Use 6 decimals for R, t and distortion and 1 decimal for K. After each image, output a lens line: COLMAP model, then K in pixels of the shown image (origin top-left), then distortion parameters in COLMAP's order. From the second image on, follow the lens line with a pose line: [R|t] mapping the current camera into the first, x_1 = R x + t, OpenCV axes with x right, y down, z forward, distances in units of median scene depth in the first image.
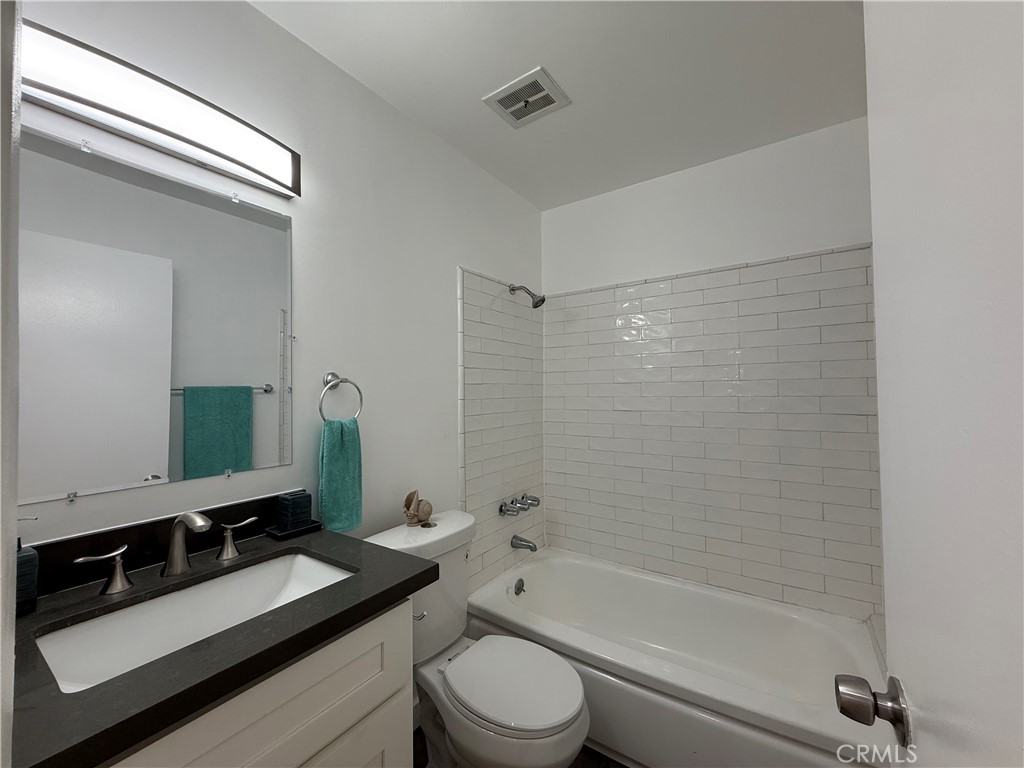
lens RADIAL K [[410.5, 0, 513.5], [0, 410.5, 386.4], [0, 0, 1]] dist [-0.002234, -0.000335]
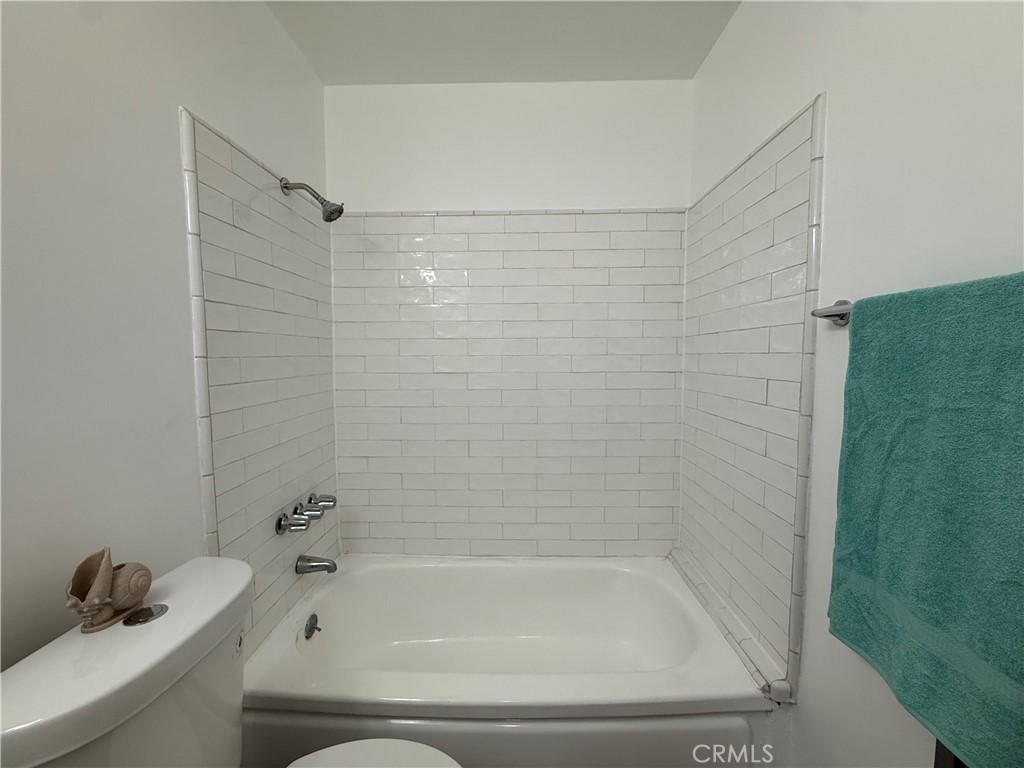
lens RADIAL K [[407.9, 0, 510.8], [0, 407.9, 384.1], [0, 0, 1]] dist [-0.001445, 0.000118]
pose [[0.836594, -0.032154, 0.546880, -0.070160], [-0.011344, 0.997045, 0.075977, 0.019727], [-0.547707, -0.069765, 0.833757, 0.269291]]
